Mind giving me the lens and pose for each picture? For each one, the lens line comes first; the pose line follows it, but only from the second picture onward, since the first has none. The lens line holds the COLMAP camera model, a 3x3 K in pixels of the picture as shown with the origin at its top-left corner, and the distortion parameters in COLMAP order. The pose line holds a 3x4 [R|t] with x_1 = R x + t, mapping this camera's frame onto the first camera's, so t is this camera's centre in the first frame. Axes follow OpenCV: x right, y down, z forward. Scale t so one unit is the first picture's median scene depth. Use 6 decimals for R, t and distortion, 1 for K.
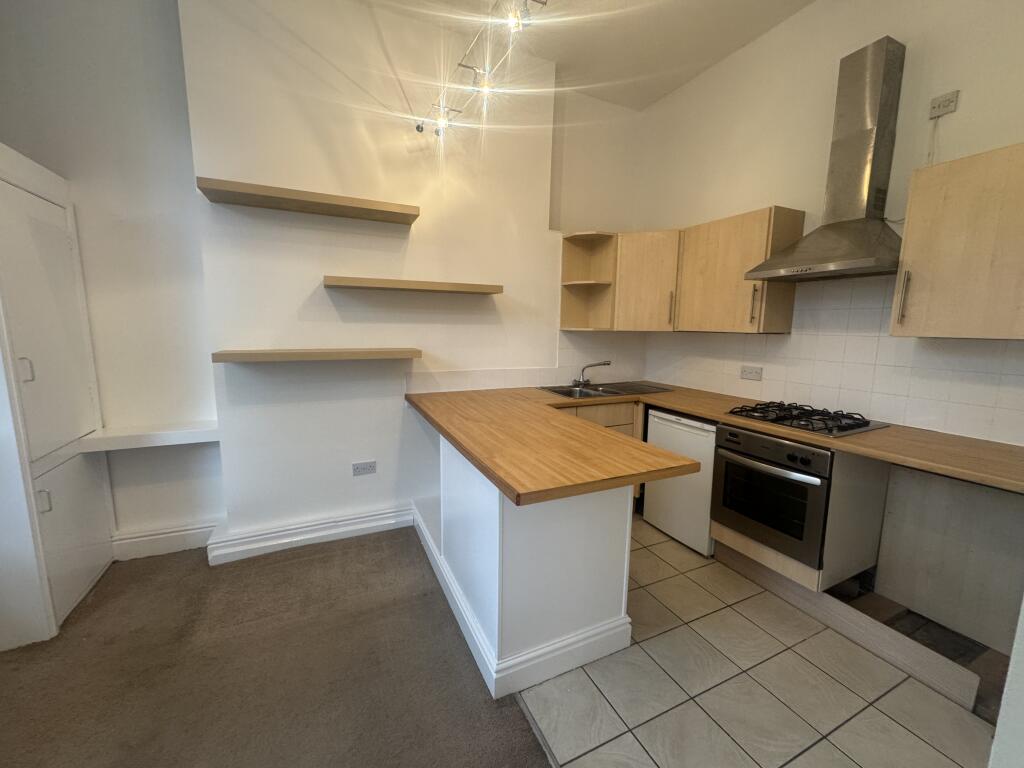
lens RADIAL K [[410.7, 0, 509.3], [0, 410.7, 383.4], [0, 0, 1]] dist [-0.006057, 0.001715]
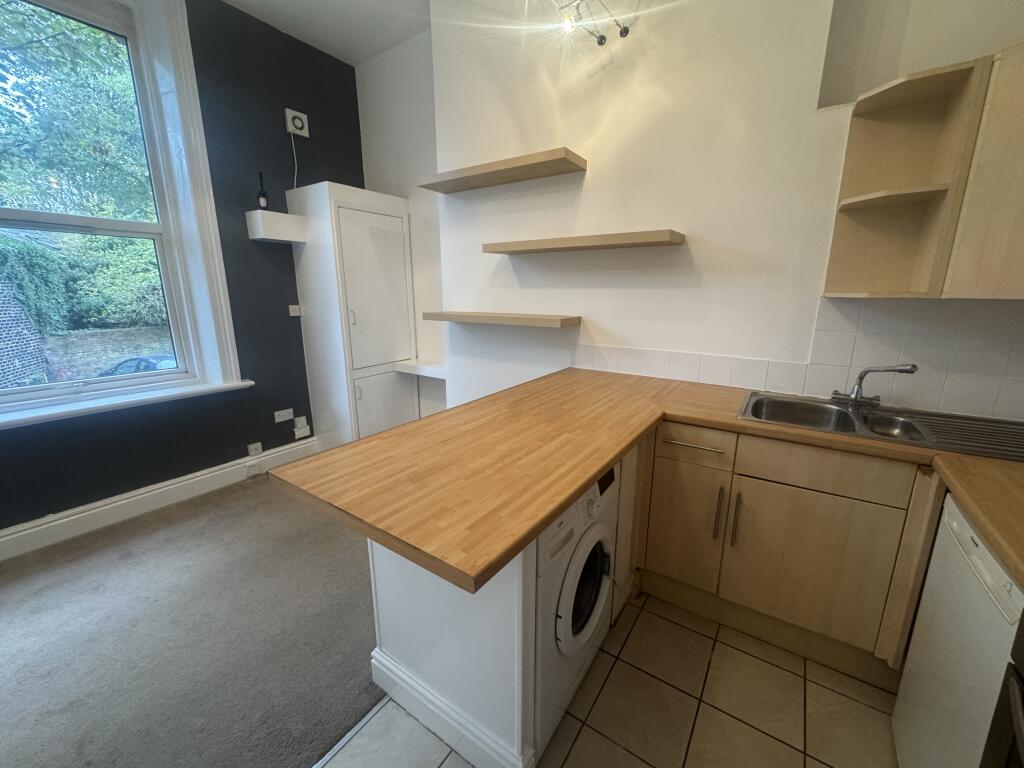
lens RADIAL K [[410.7, 0, 508.7], [0, 410.7, 381.2], [0, 0, 1]] dist [-0.006057, 0.001715]
pose [[0.502972, 0.176905, -0.846004, 0.548477], [-0.115261, 0.983815, 0.137196, -0.063747], [0.856583, 0.028506, 0.515222, 0.511635]]
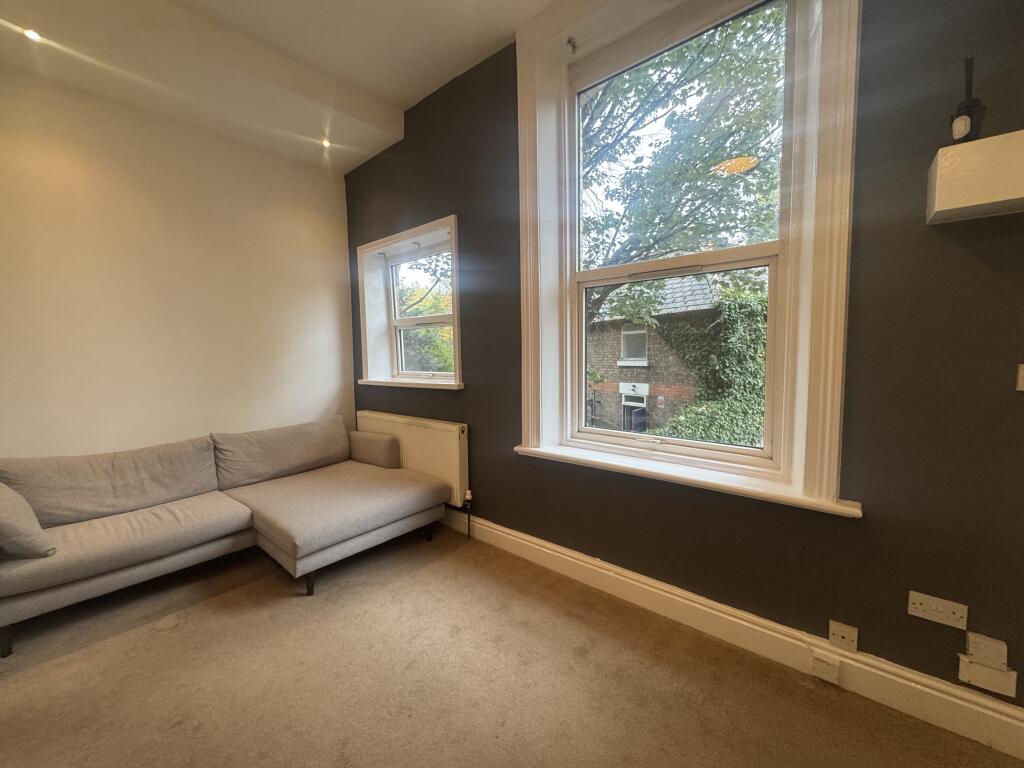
lens RADIAL K [[410.7, 0, 511.1], [0, 410.7, 385.5], [0, 0, 1]] dist [-0.006057, 0.001715]
pose [[-0.906498, 0.038672, -0.420436, 0.273294], [-0.051712, 0.978130, 0.201464, -0.072519], [0.419032, 0.204369, -0.884673, 0.614991]]
